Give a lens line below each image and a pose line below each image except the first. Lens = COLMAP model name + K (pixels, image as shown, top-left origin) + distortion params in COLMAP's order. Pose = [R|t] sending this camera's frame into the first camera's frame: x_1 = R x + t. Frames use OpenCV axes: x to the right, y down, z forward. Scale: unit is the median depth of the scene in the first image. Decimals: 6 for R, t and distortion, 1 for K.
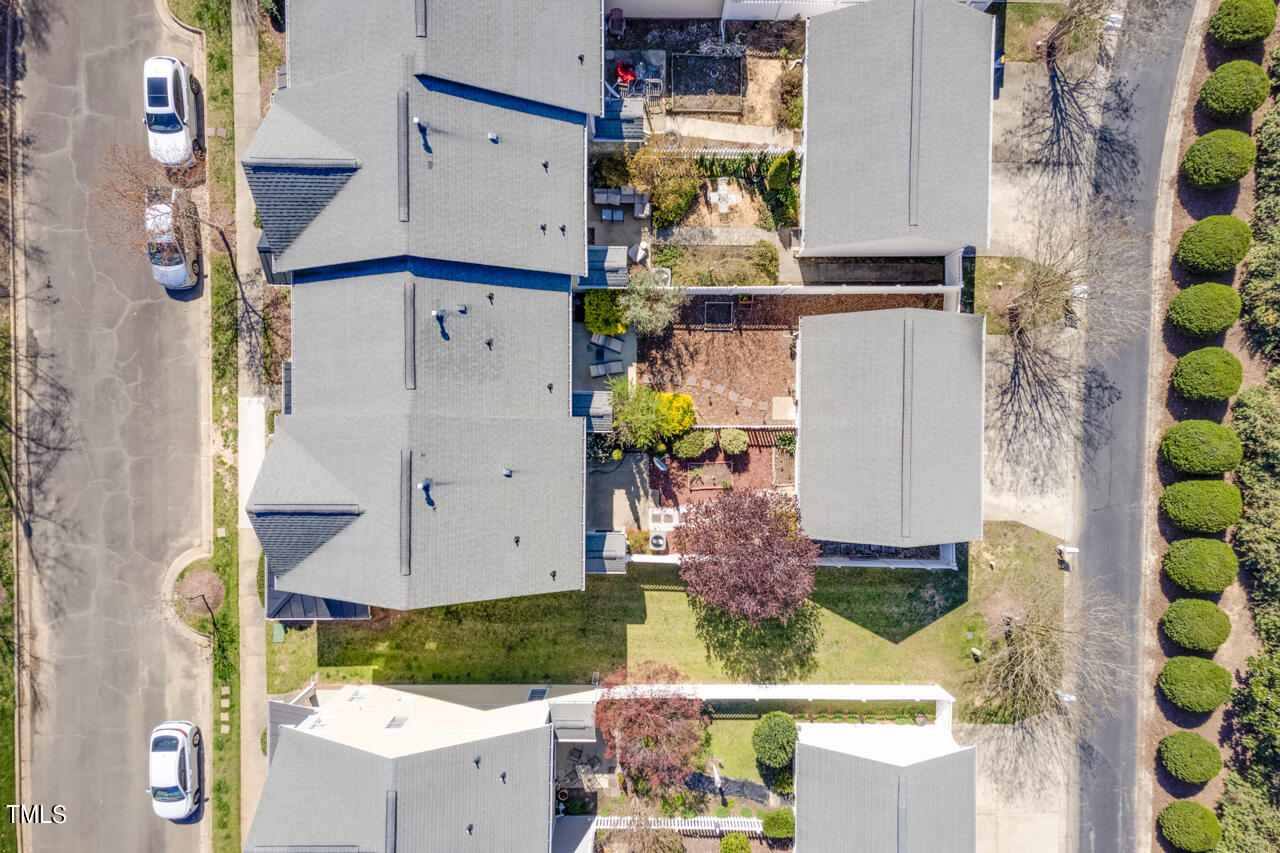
lens RADIAL K [[778.5, 0, 640.0], [0, 778.5, 426.5], [0, 0, 1]] dist [0.099939, -0.072112]
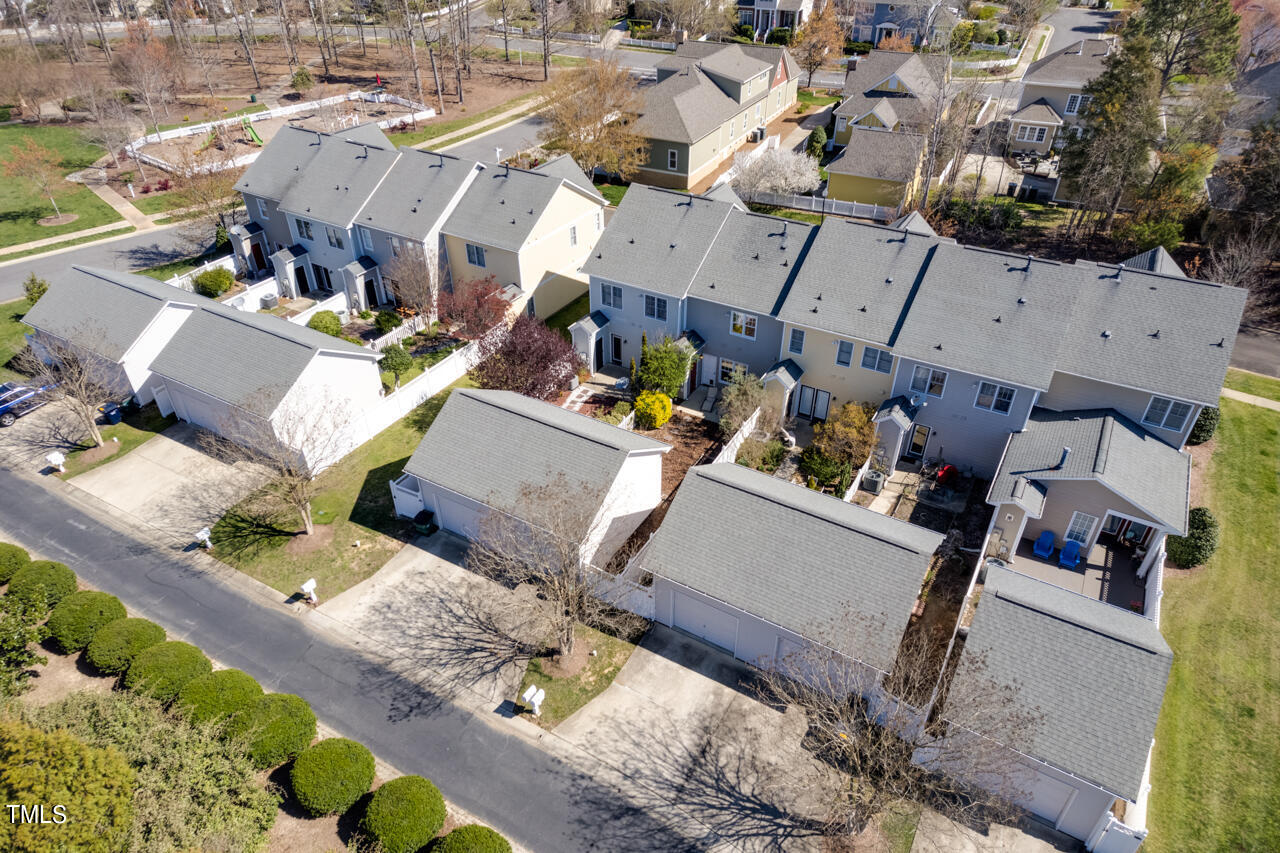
lens RADIAL K [[778.5, 0, 640.0], [0, 778.5, 426.5], [0, 0, 1]] dist [0.099939, -0.072112]
pose [[-0.502259, 0.497257, -0.707440, 0.903782], [-0.864540, -0.305313, 0.399192, -0.482902], [-0.017490, 0.812108, 0.583245, 0.311852]]
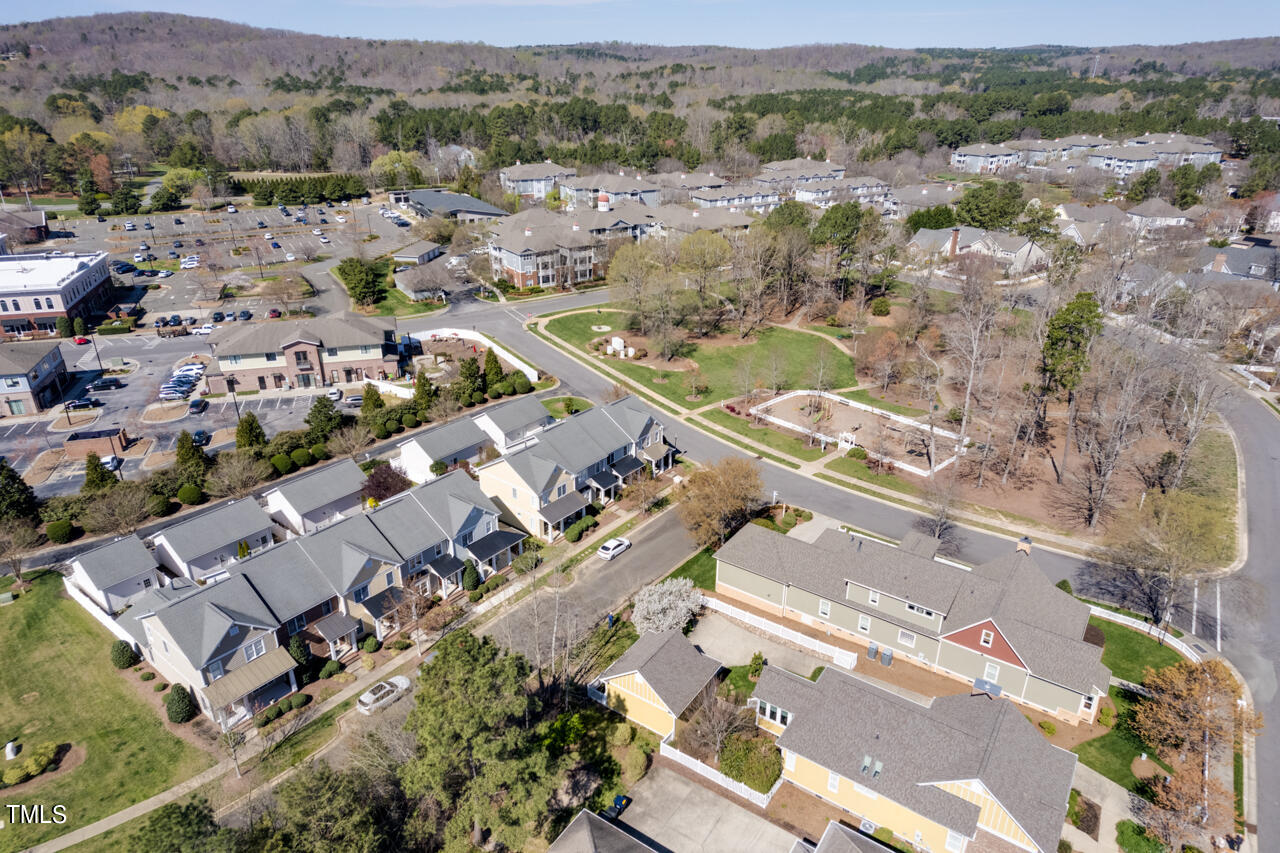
lens RADIAL K [[778.5, 0, 640.0], [0, 778.5, 426.5], [0, 0, 1]] dist [0.099939, -0.072112]
pose [[-0.785245, -0.256804, 0.563420, -1.875303], [0.619171, -0.331776, 0.711724, -1.100303], [0.004156, 0.907731, 0.419531, -0.324912]]
